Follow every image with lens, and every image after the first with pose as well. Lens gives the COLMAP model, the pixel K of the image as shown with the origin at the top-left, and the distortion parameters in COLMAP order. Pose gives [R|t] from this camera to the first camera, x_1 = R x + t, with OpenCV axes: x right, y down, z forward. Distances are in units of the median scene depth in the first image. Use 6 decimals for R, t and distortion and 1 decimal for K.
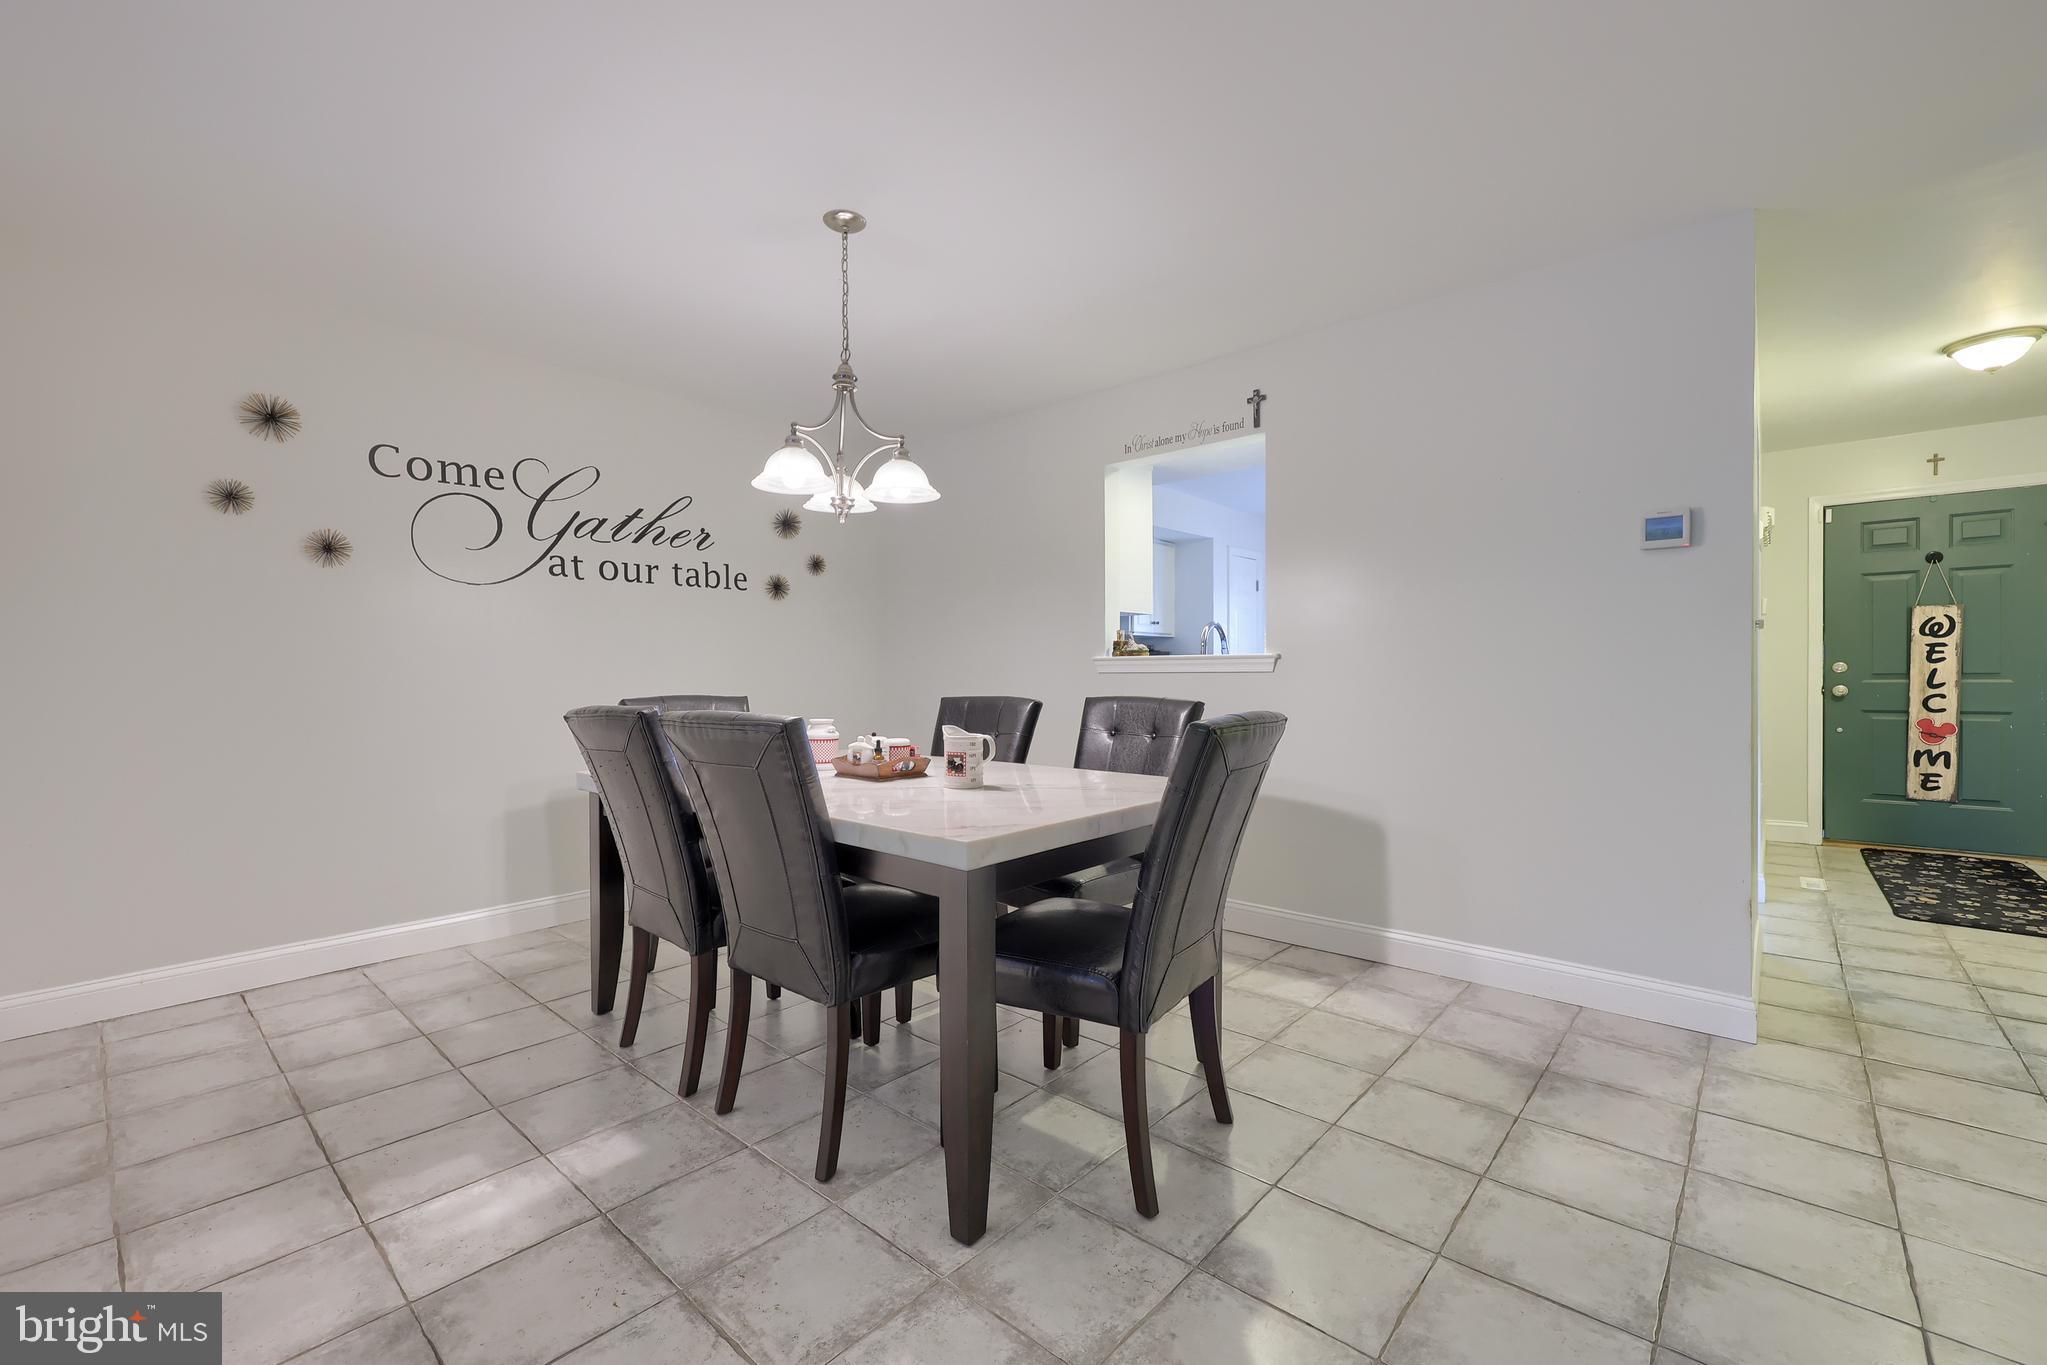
lens RADIAL K [[840.3, 0, 1026.2], [0, 840.3, 680.9], [0, 0, 1]] dist [-0.001999, 0.000450]
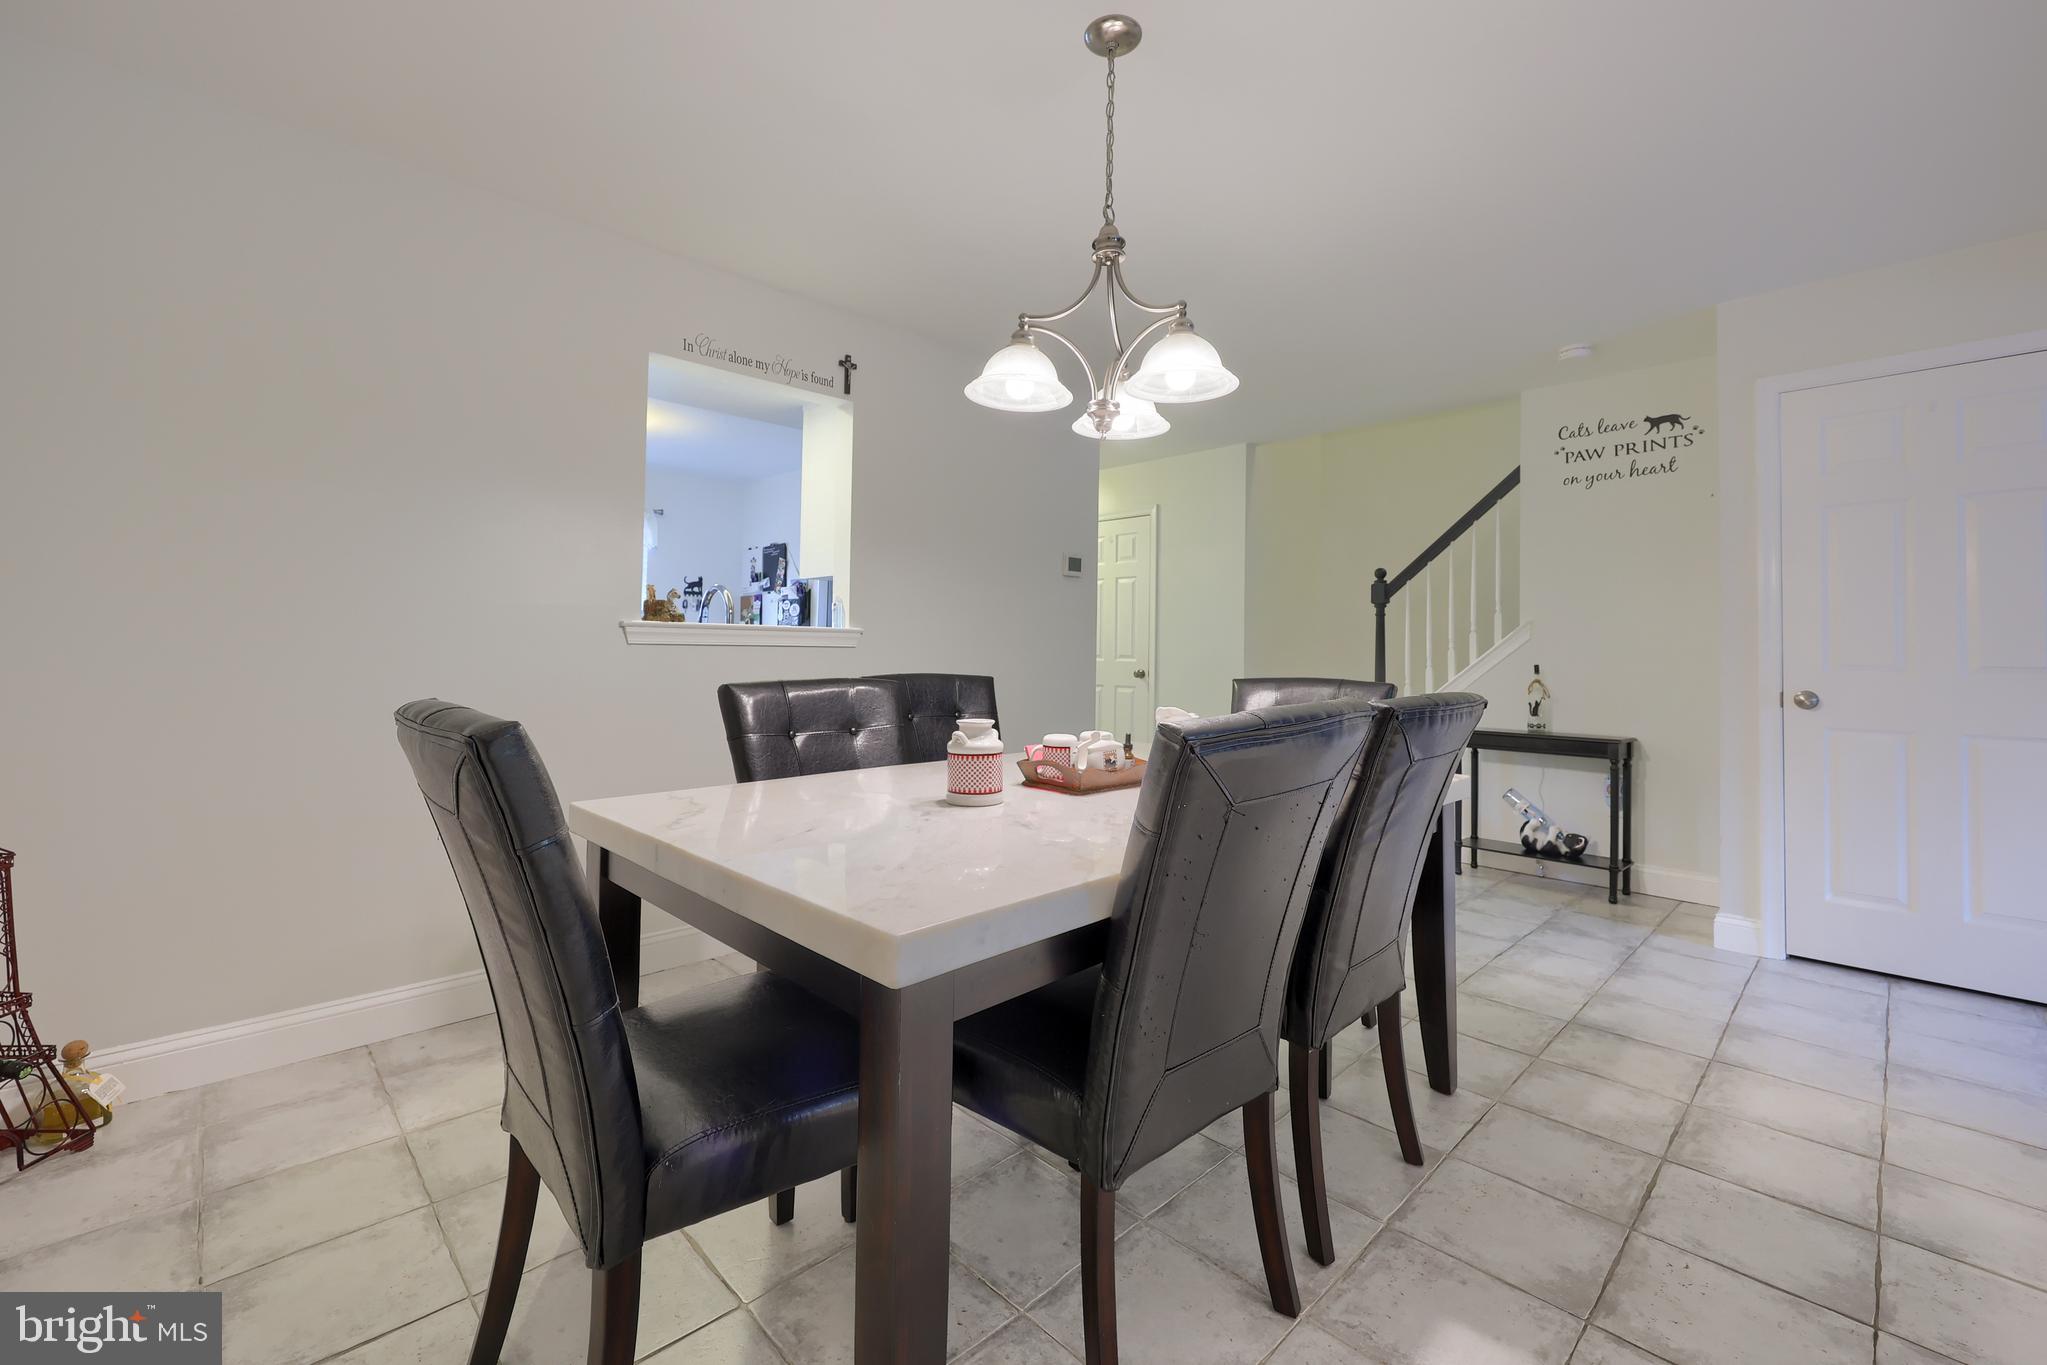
lens RADIAL K [[840.3, 0, 1007.2], [0, 840.3, 646.4], [0, 0, 1]] dist [-0.001999, 0.000450]
pose [[0.093858, 0.006121, 0.995567, -1.326993], [-0.006825, 0.999962, -0.005505, -0.014577], [-0.995562, -0.006278, 0.093896, 1.438393]]
